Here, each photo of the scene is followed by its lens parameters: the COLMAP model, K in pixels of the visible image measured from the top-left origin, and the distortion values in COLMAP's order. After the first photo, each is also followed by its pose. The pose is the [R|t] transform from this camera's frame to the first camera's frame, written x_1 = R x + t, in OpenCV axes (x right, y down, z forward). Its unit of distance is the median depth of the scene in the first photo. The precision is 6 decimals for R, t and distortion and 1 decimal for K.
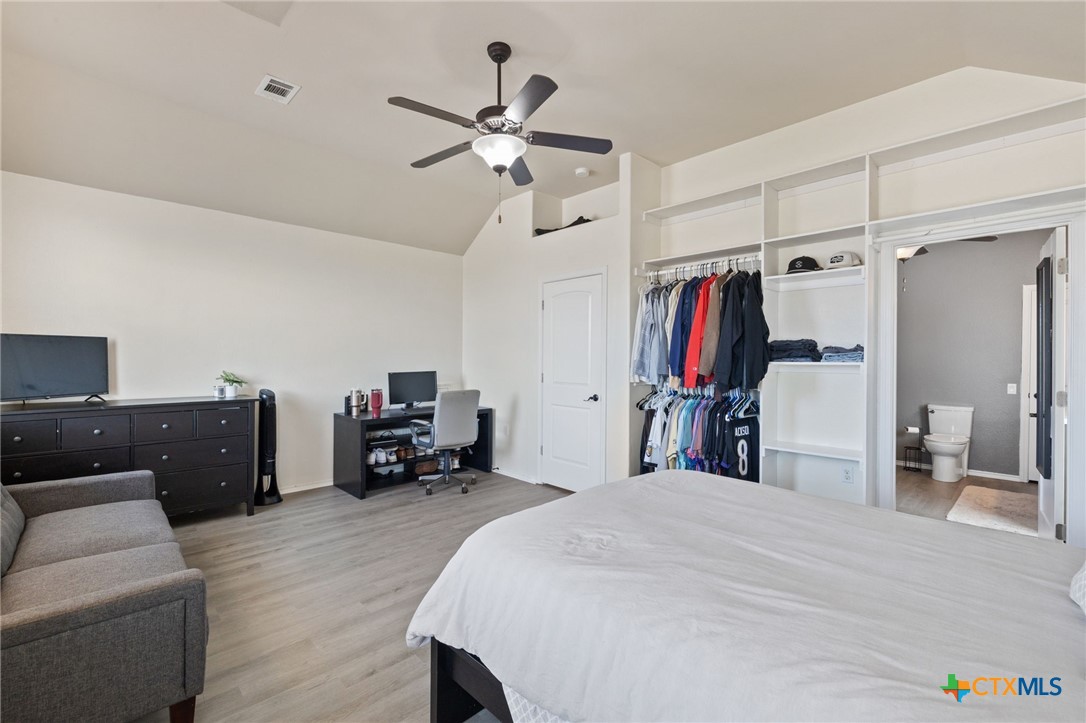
lens RADIAL K [[457.9, 0, 544.2], [0, 457.9, 354.0], [0, 0, 1]] dist [0.001153, -0.000423]
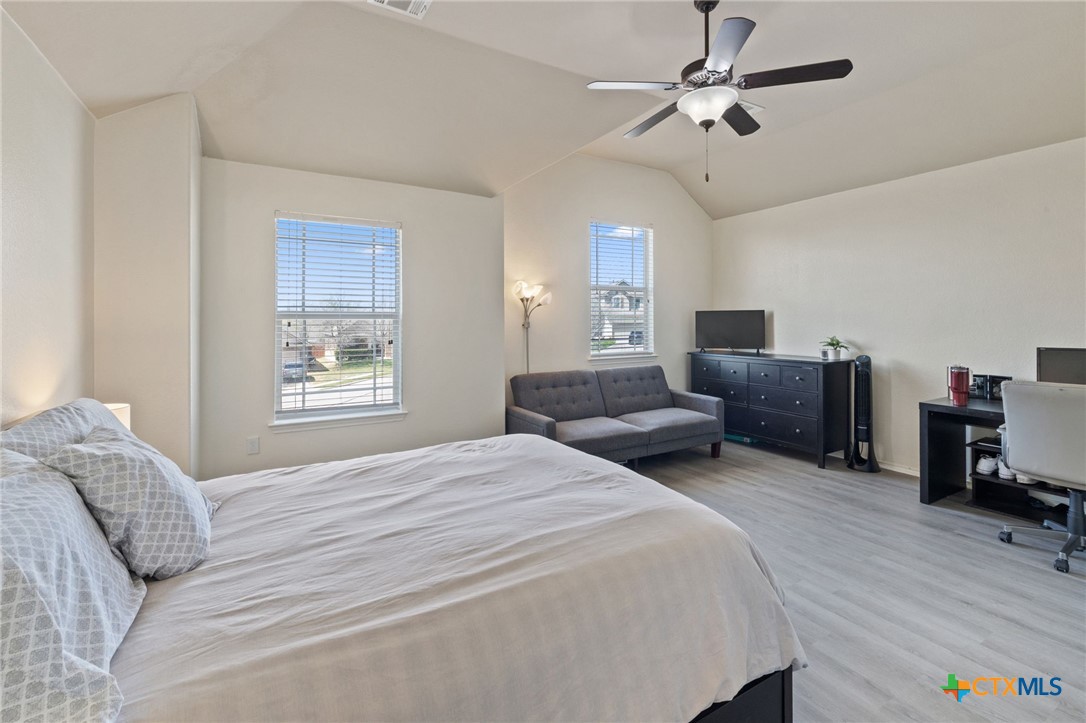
lens RADIAL K [[479.3, 0, 540.5], [0, 479.3, 317.3], [0, 0, 1]] dist [0.001411, -0.000009]
pose [[-0.240467, -0.008257, -0.970622, 0.635149], [0.012869, 0.999849, -0.011694, -0.003902], [0.970572, -0.015303, -0.240325, 0.624604]]
